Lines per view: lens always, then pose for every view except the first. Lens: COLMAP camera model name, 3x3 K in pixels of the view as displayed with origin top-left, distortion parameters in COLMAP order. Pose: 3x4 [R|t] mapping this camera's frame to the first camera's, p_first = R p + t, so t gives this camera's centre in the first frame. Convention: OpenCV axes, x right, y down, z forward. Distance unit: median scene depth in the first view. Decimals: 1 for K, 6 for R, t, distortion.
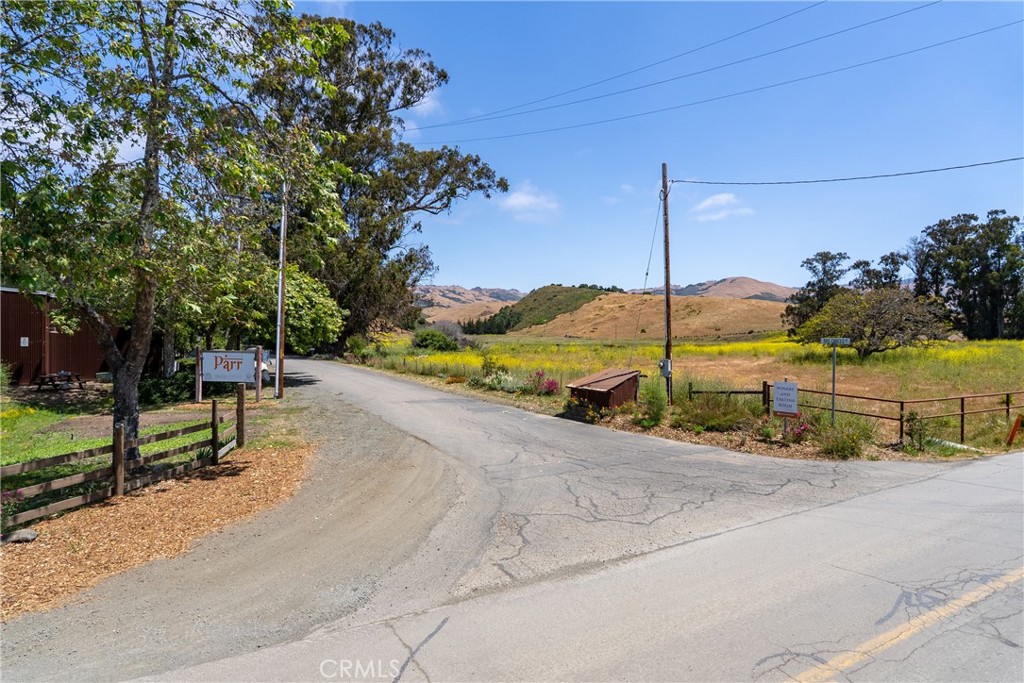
lens RADIAL K [[558.7, 0, 515.0], [0, 558.7, 339.0], [0, 0, 1]] dist [-0.026383, 0.003435]
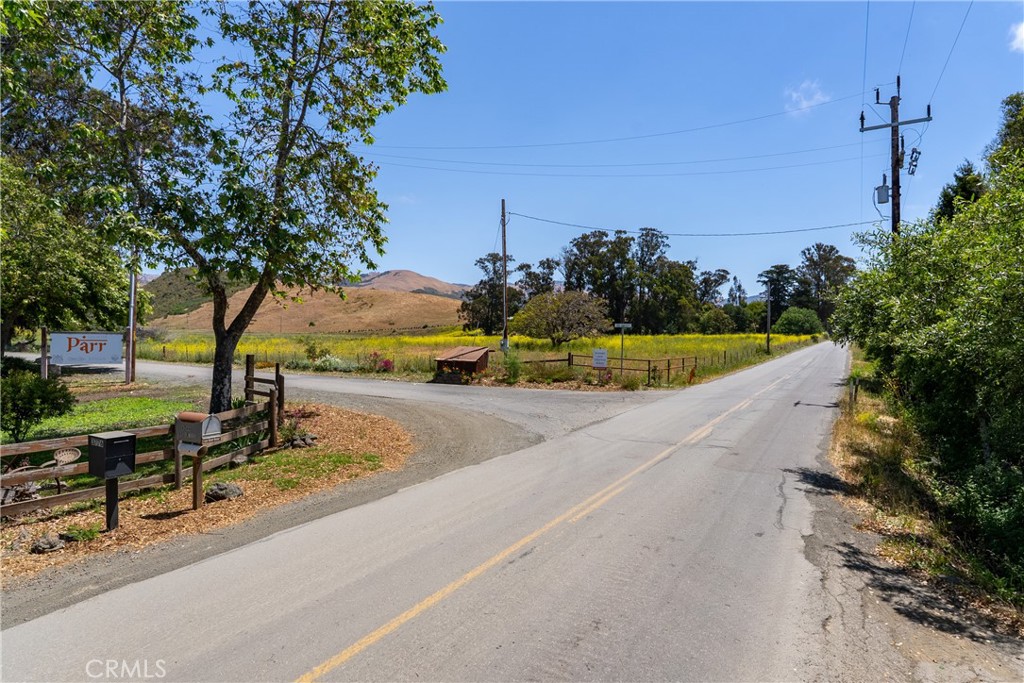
lens RADIAL K [[619.5, 0, 513.7], [0, 619.5, 340.6], [0, 0, 1]] dist [-0.019726, -0.000178]
pose [[0.840574, 0.000523, 0.541696, -0.140406], [-0.006124, 0.999945, 0.008539, 0.006743], [-0.541662, -0.010495, 0.840531, -0.083036]]
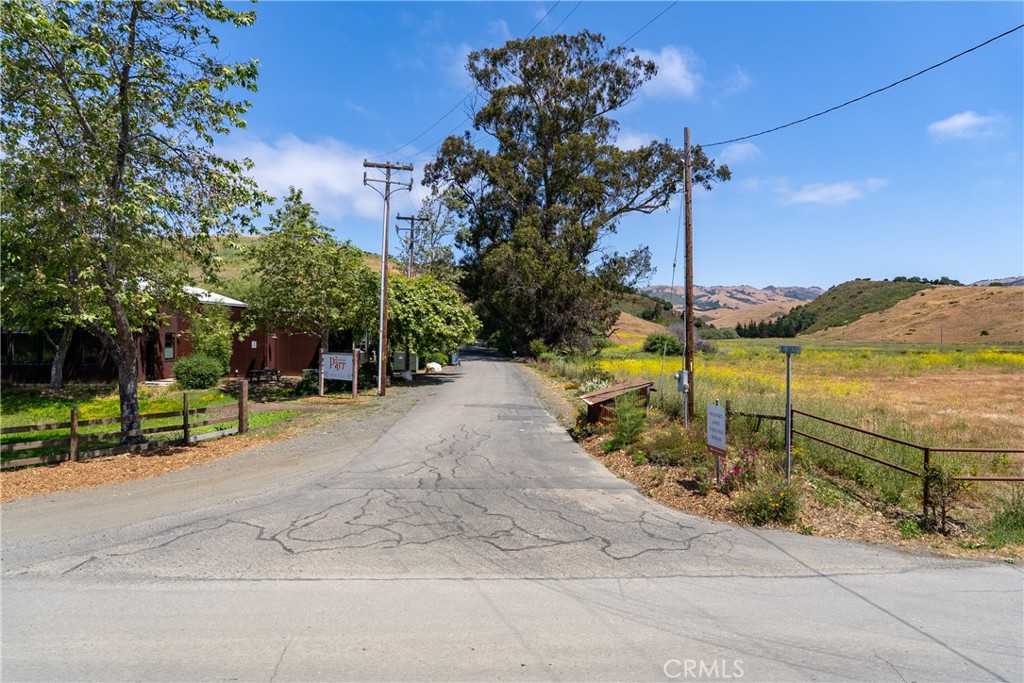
lens RADIAL K [[558.7, 0, 518.7], [0, 558.7, 341.5], [0, 0, 1]] dist [-0.026383, 0.003435]
pose [[0.875523, 0.001337, -0.483175, 0.113178], [-0.002200, 0.999997, -0.001219, -0.000793], [0.483172, 0.002130, 0.875523, 0.045241]]
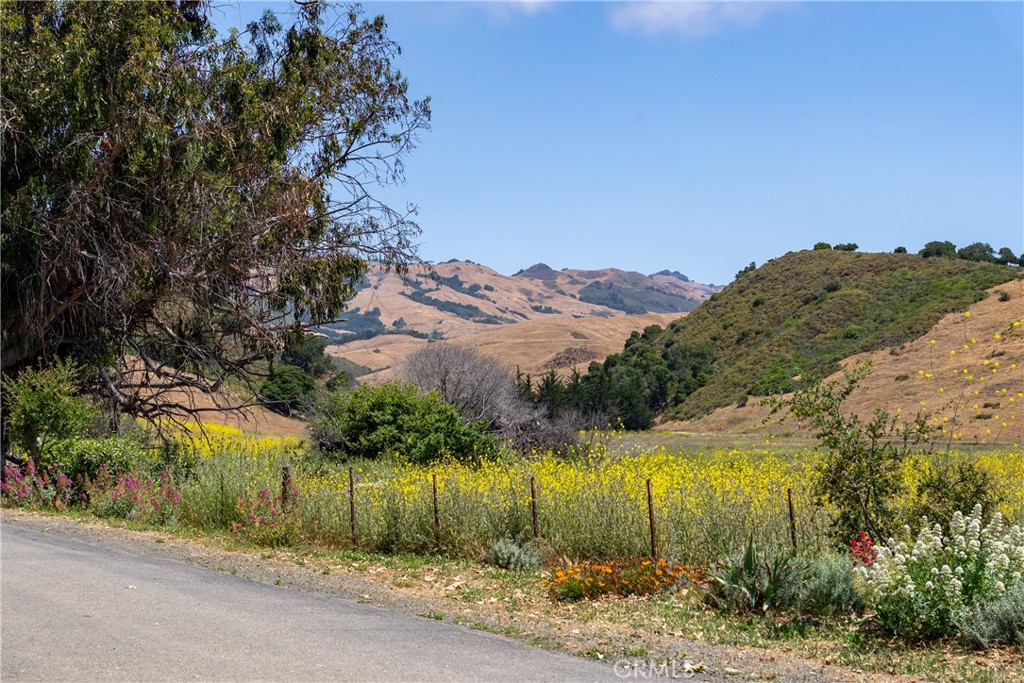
lens RADIAL K [[1986.9, 0, 516.2], [0, 1986.9, 339.7], [0, 0, 1]] dist [0.001582, 0.000000]
pose [[0.997078, -0.008874, -0.075877, -0.037304], [0.004433, 0.998278, -0.058501, 0.016313], [0.076265, 0.057994, 0.995400, 0.180816]]
